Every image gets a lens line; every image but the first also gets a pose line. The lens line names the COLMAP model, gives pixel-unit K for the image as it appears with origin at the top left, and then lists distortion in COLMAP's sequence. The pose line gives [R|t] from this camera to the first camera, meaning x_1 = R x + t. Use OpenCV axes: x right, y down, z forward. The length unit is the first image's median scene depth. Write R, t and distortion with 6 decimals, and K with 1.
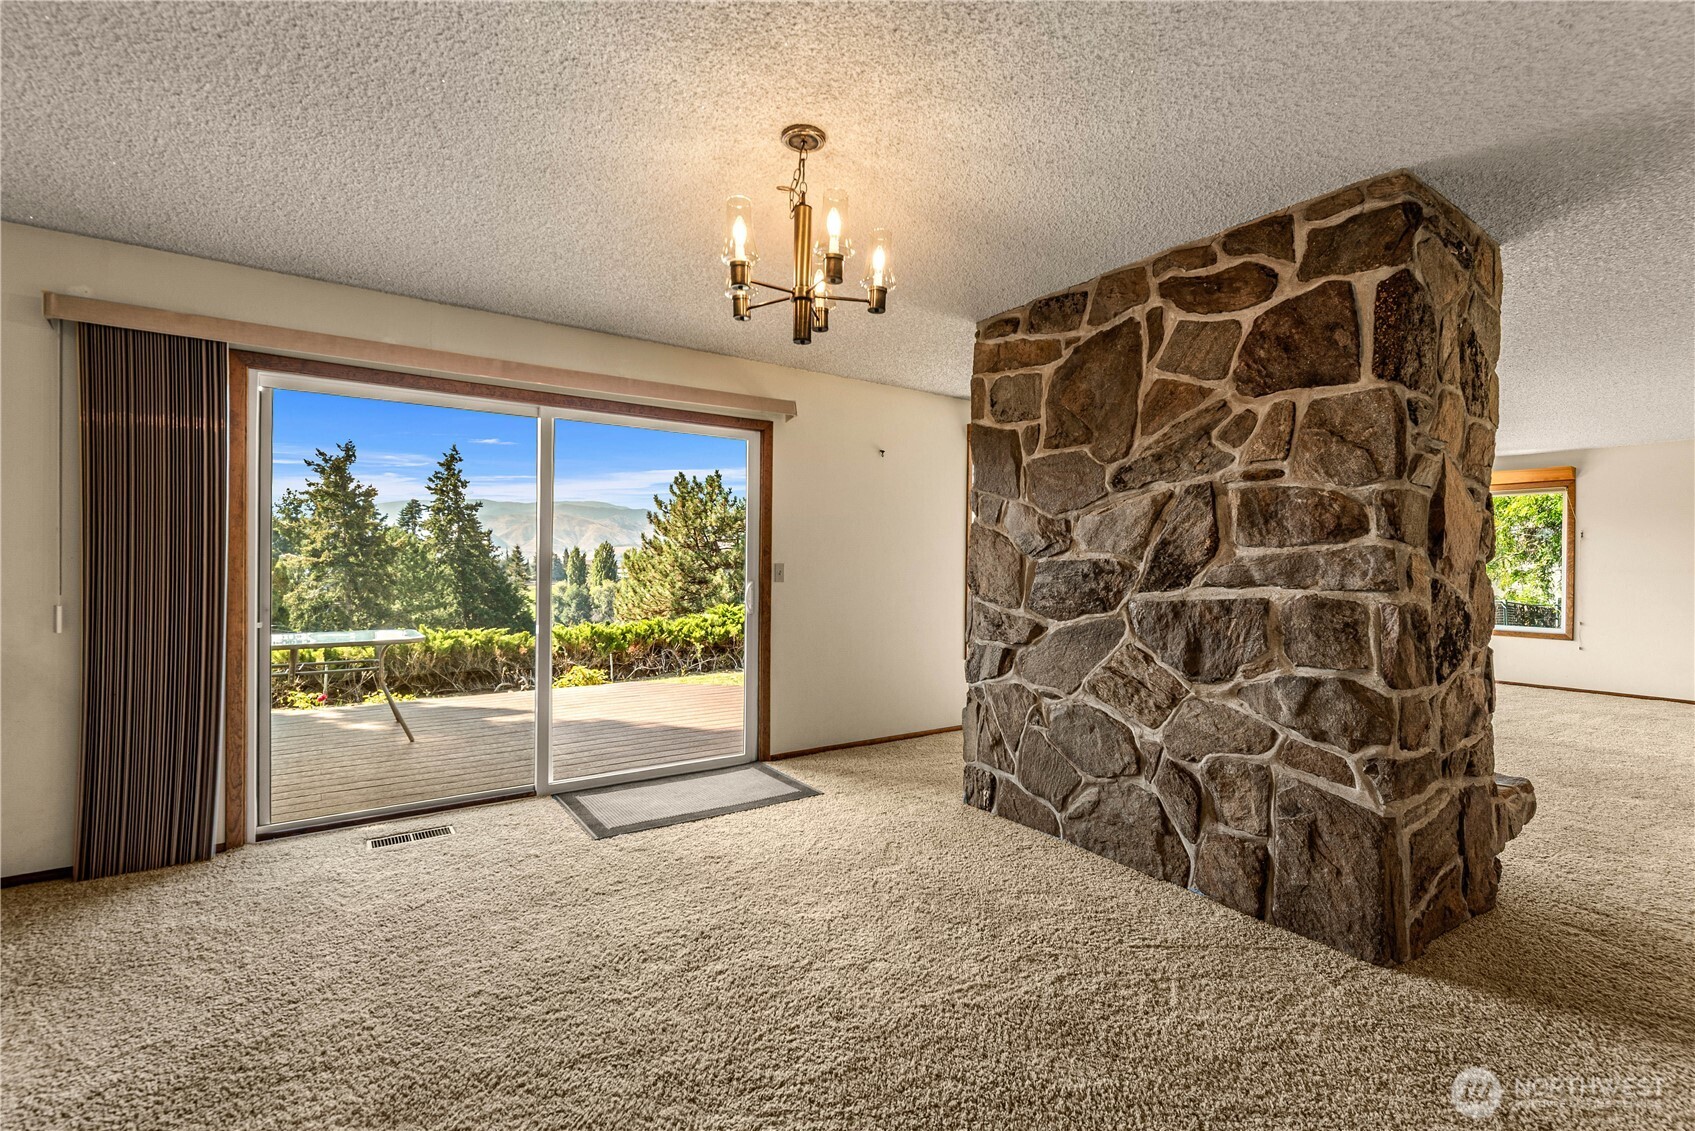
lens RADIAL K [[757.2, 0, 863.3], [0, 757.2, 568.4], [0, 0, 1]] dist [0.001582, -0.001446]
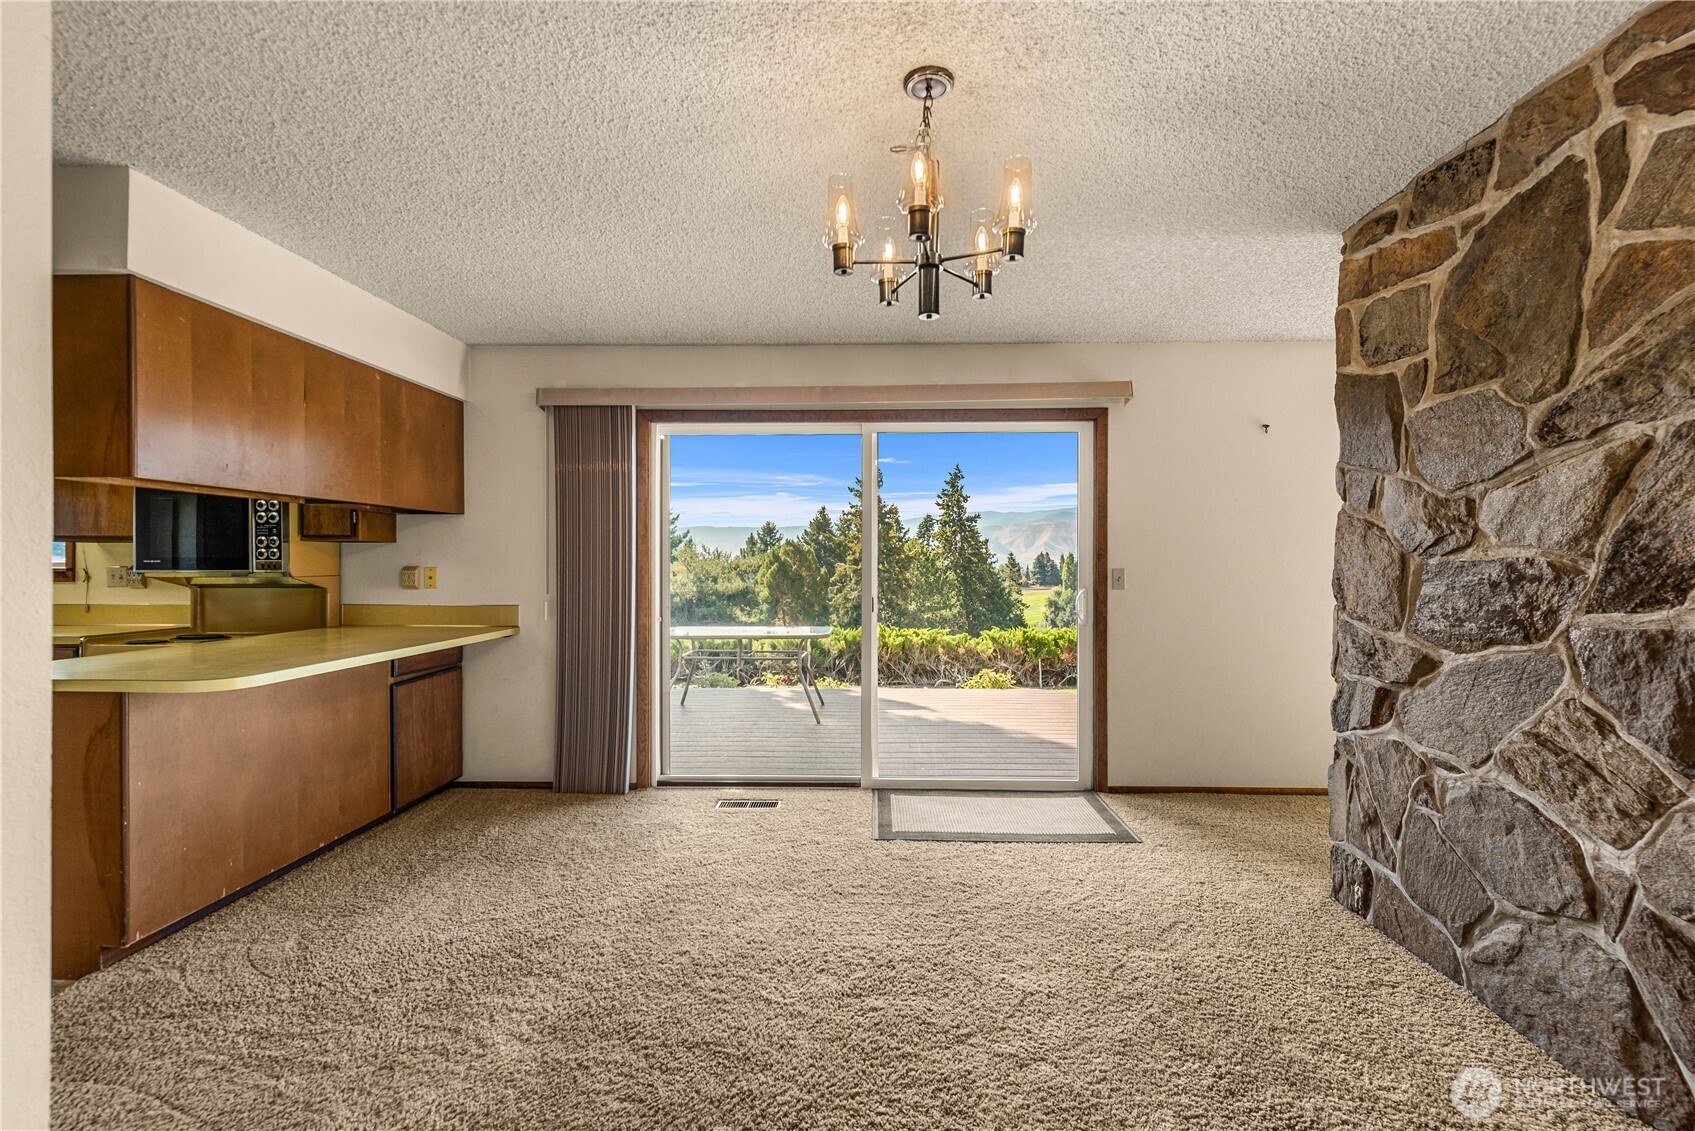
lens RADIAL K [[757.2, 0, 847.0], [0, 757.2, 567.3], [0, 0, 1]] dist [0.001582, -0.001446]
pose [[0.795031, -0.008387, -0.606511, 0.248440], [0.003224, 0.999949, -0.009602, -0.000566], [0.606560, 0.005678, 0.795017, 0.166179]]
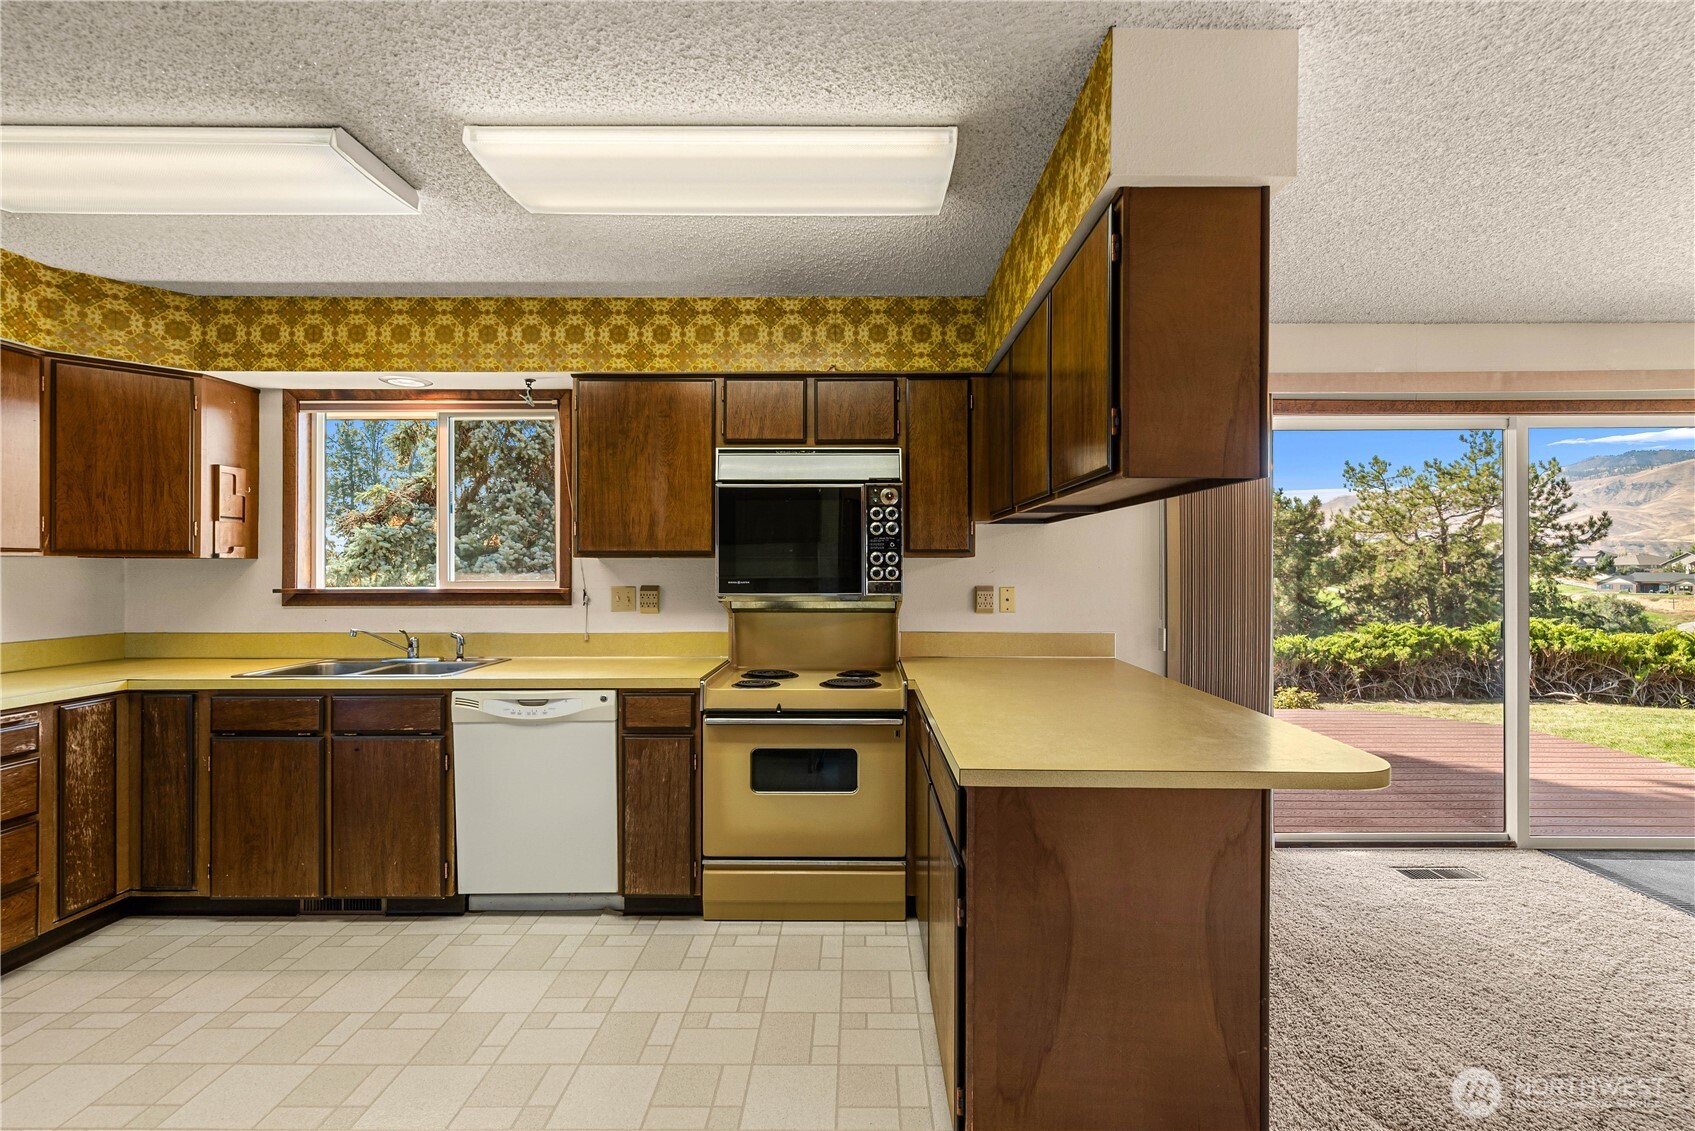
lens RADIAL K [[757.2, 0, 862.1], [0, 757.2, 568.5], [0, 0, 1]] dist [0.001582, -0.001446]
pose [[0.805771, -0.011211, -0.592122, -0.641858], [0.004618, 0.999909, -0.012647, -0.030029], [0.592210, 0.007456, 0.805749, -0.234141]]
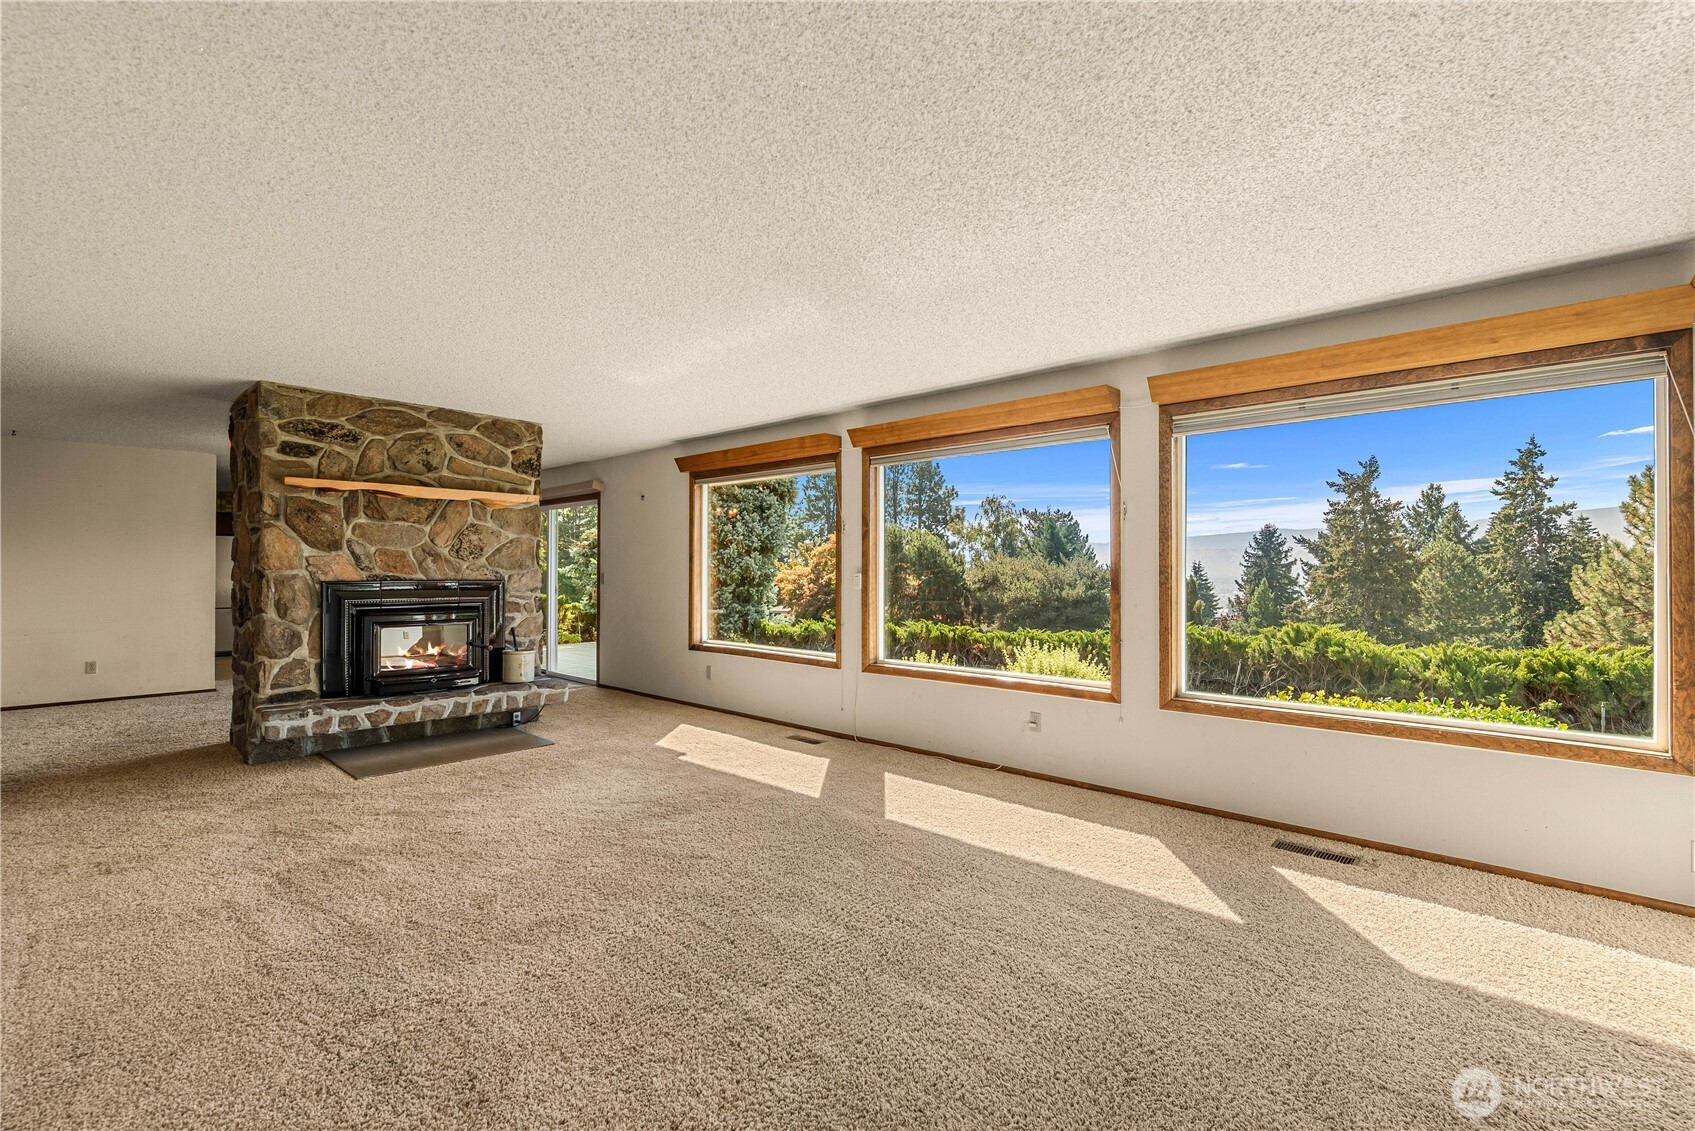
lens RADIAL K [[757.2, 0, 834.8], [0, 757.2, 569.9], [0, 0, 1]] dist [0.001582, -0.001446]
pose [[0.178017, -0.013072, -0.983941, 3.123649], [-0.008881, 0.999850, -0.014890, 0.014960], [0.983987, 0.011389, 0.177874, 2.486916]]
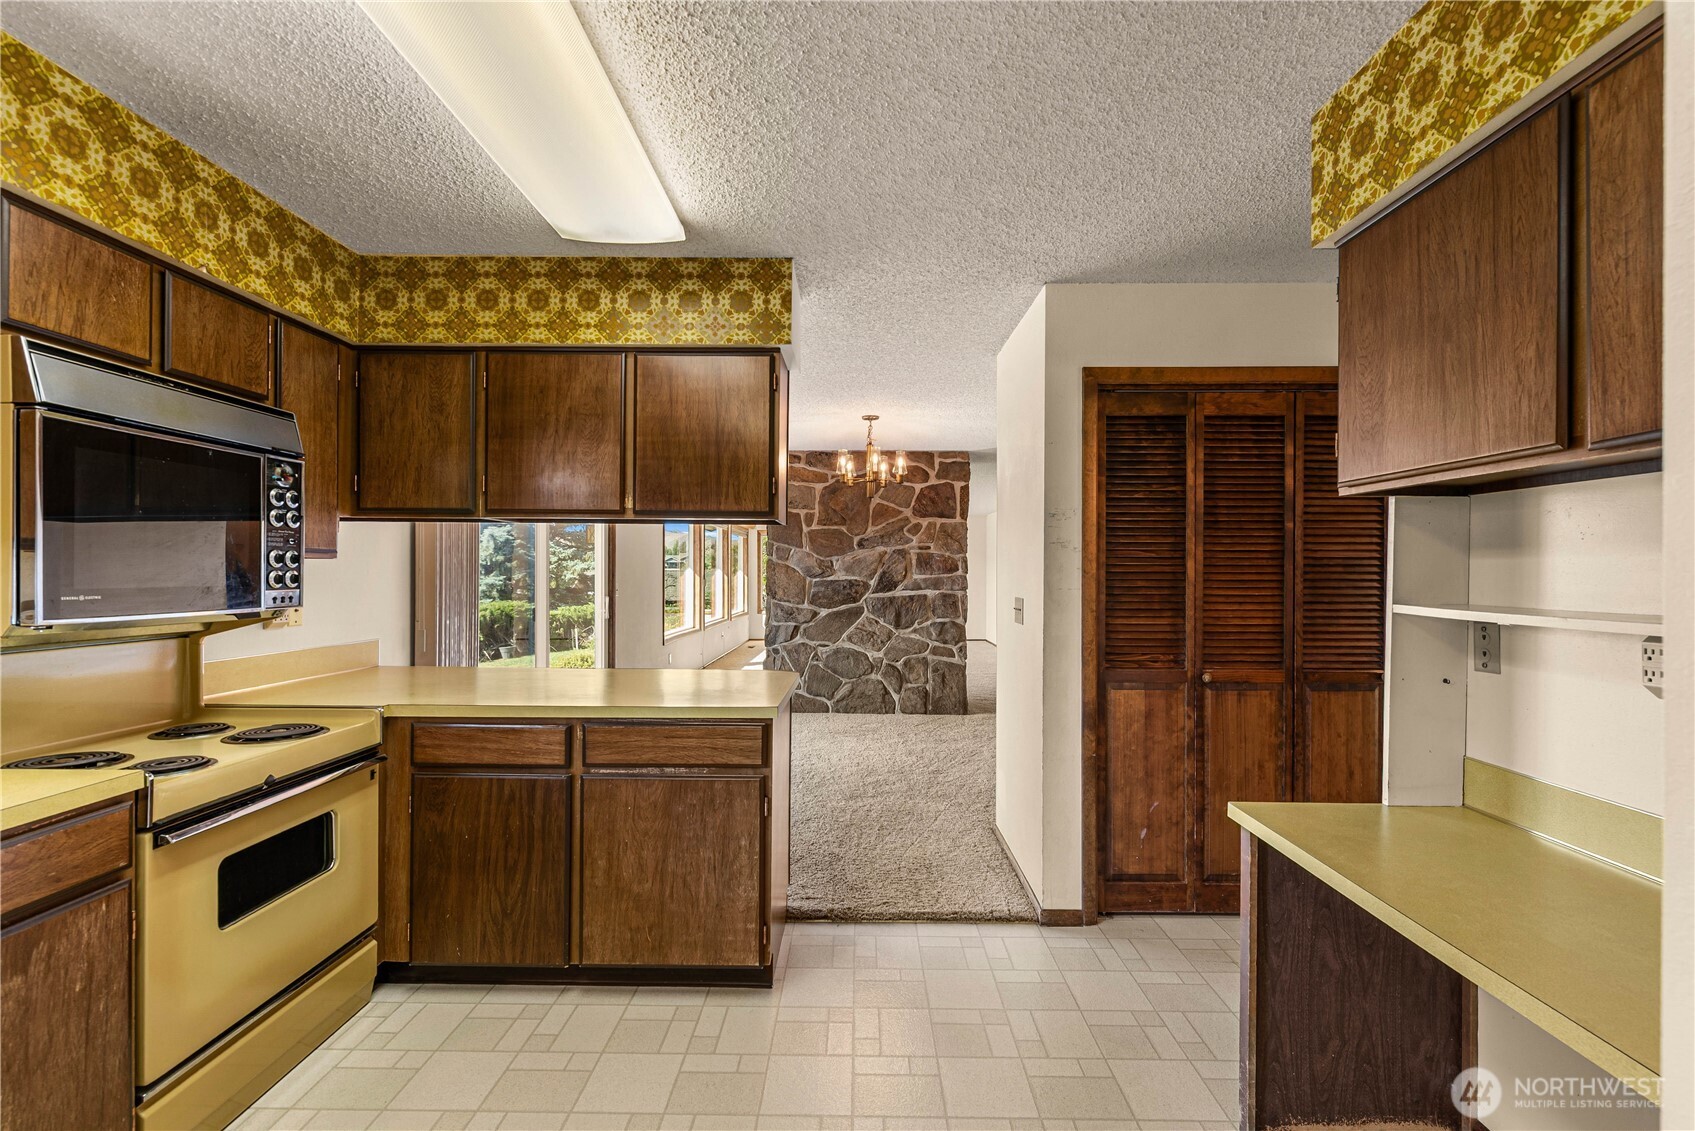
lens RADIAL K [[757.2, 0, 854.8], [0, 757.2, 576.0], [0, 0, 1]] dist [0.001582, -0.001446]
pose [[0.586349, -0.011784, 0.809973, -1.453007], [0.009131, 0.999927, 0.007937, -0.039215], [-0.810007, 0.002742, 0.586414, -0.295775]]
